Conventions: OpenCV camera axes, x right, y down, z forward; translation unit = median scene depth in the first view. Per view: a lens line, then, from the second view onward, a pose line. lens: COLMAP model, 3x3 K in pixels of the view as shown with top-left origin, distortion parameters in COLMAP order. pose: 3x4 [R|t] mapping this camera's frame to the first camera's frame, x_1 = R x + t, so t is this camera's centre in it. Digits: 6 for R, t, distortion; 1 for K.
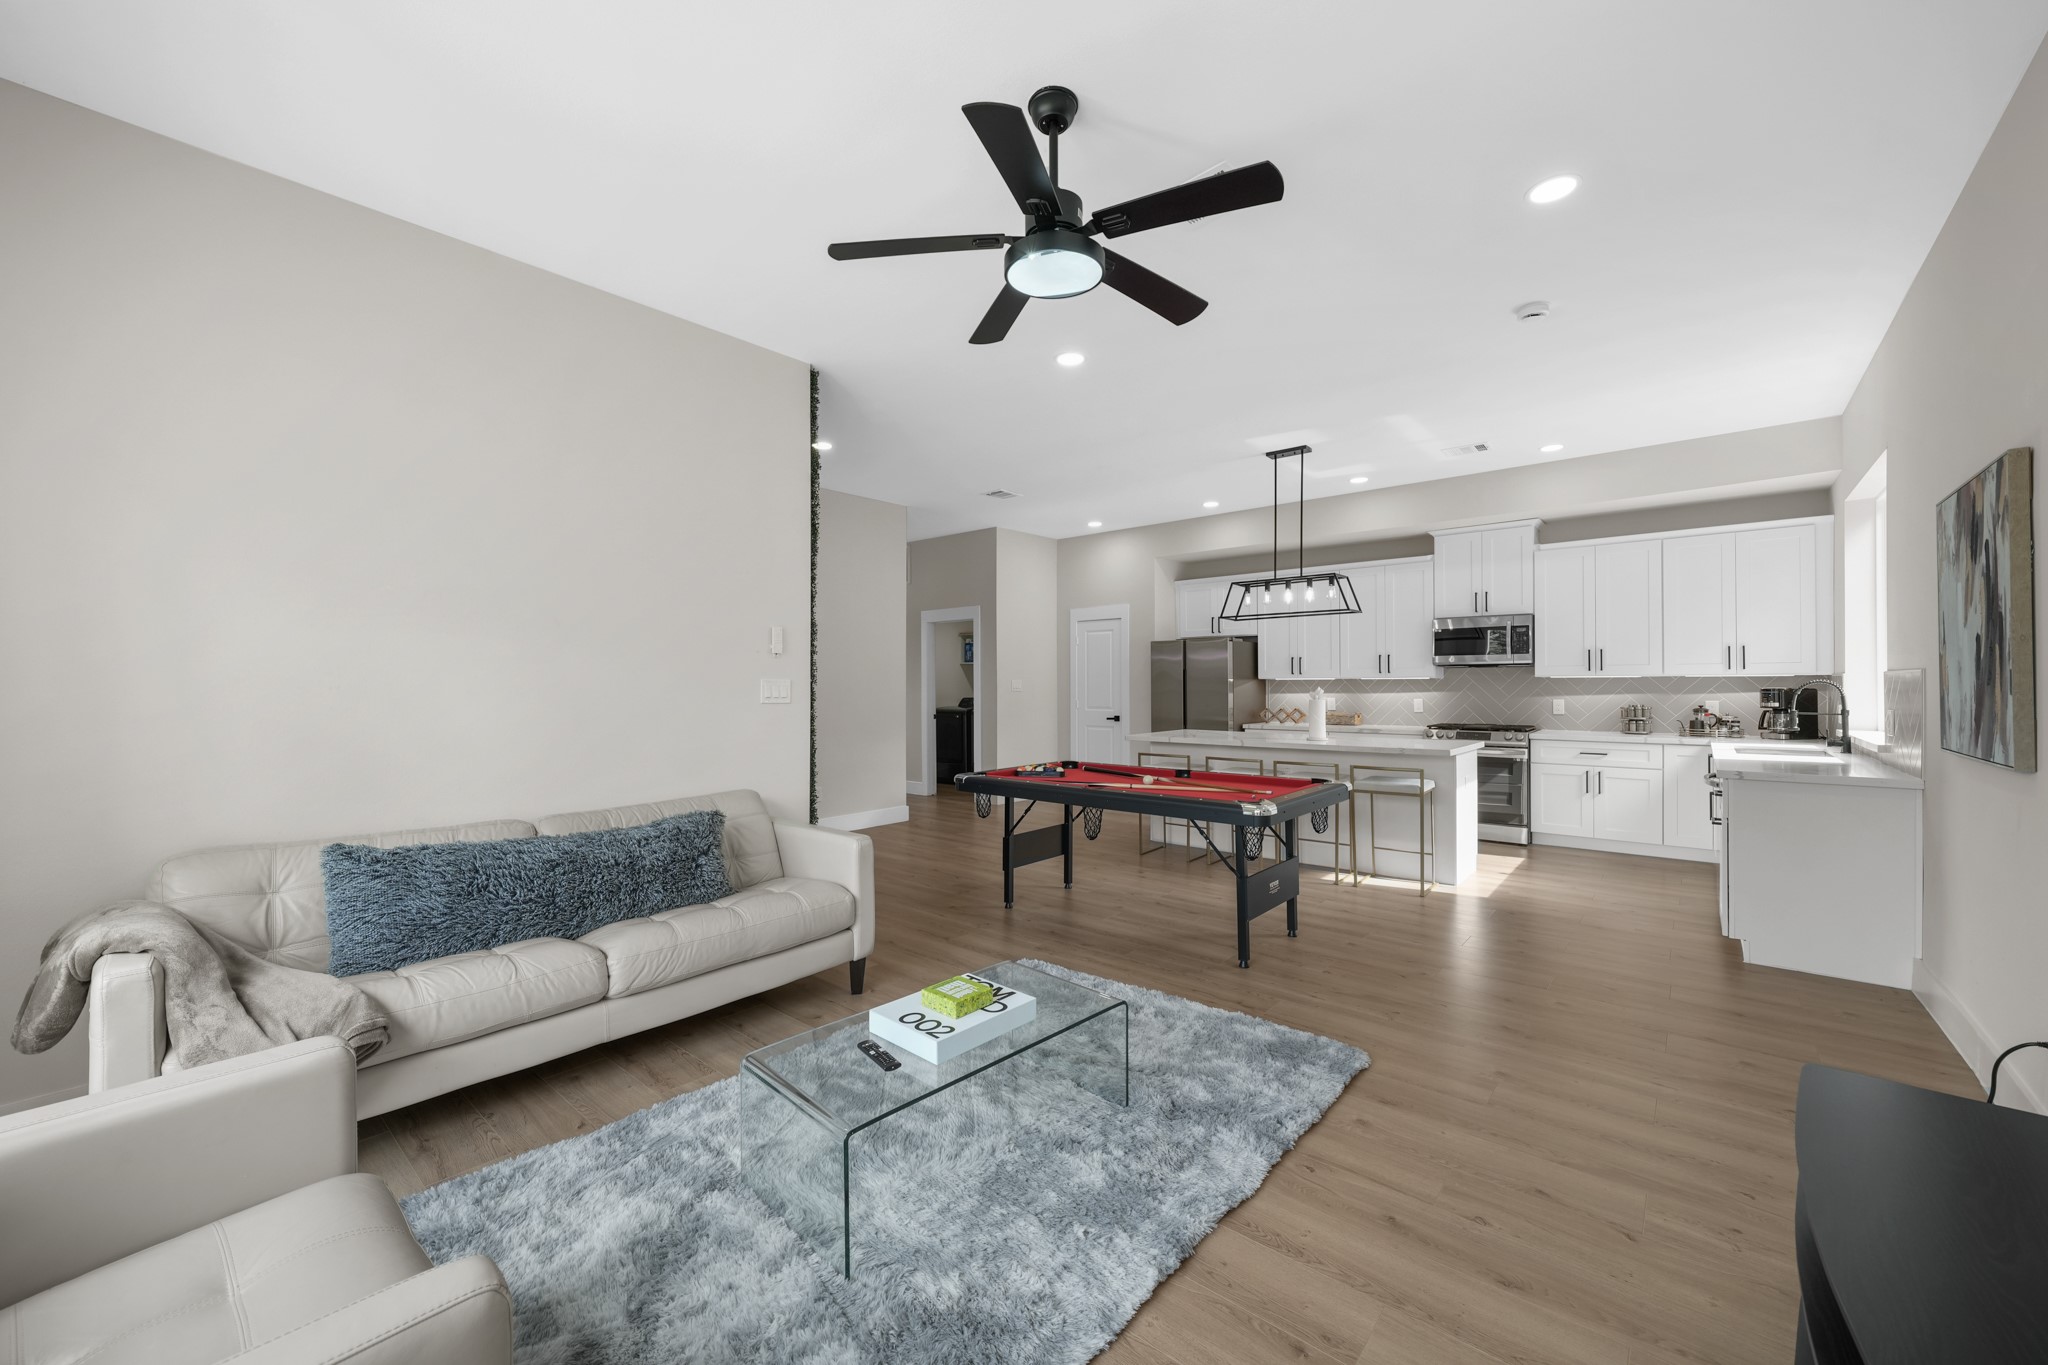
lens RADIAL K [[766.8, 0, 1029.1], [0, 766.8, 679.0], [0, 0, 1]] dist [-0.000294, -0.000005]
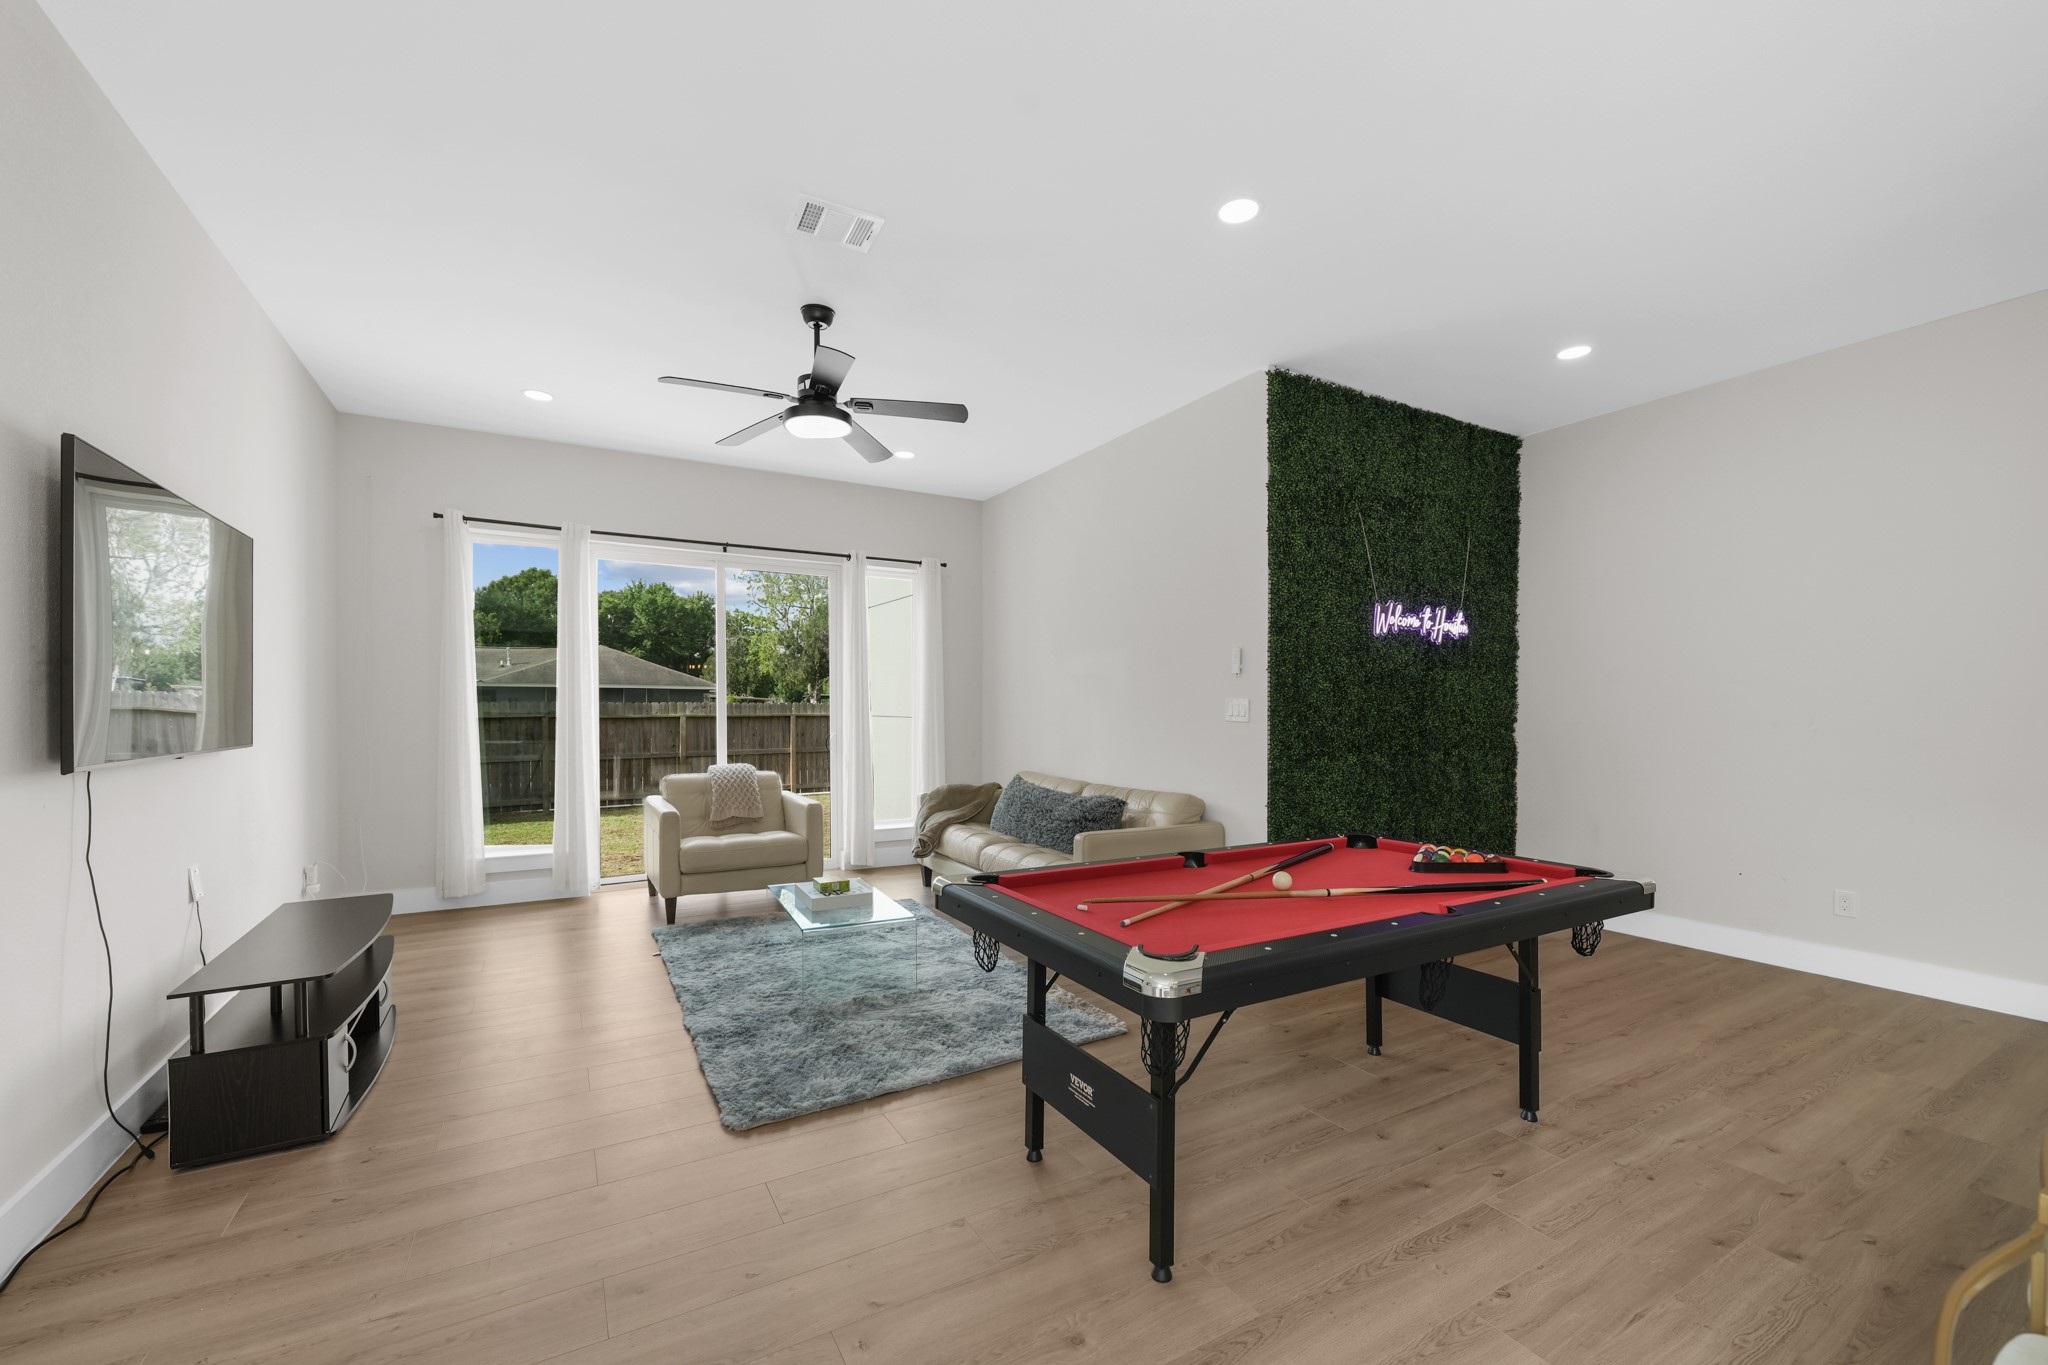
lens RADIAL K [[846.4, 0, 1026.1], [0, 846.4, 693.6], [0, 0, 1]] dist [0.000117, -0.000031]
pose [[-0.315424, -0.000204, -0.948951, 0.743066], [0.001945, 0.999998, -0.000862, -0.001284], [0.948949, -0.002118, -0.315423, 0.961199]]
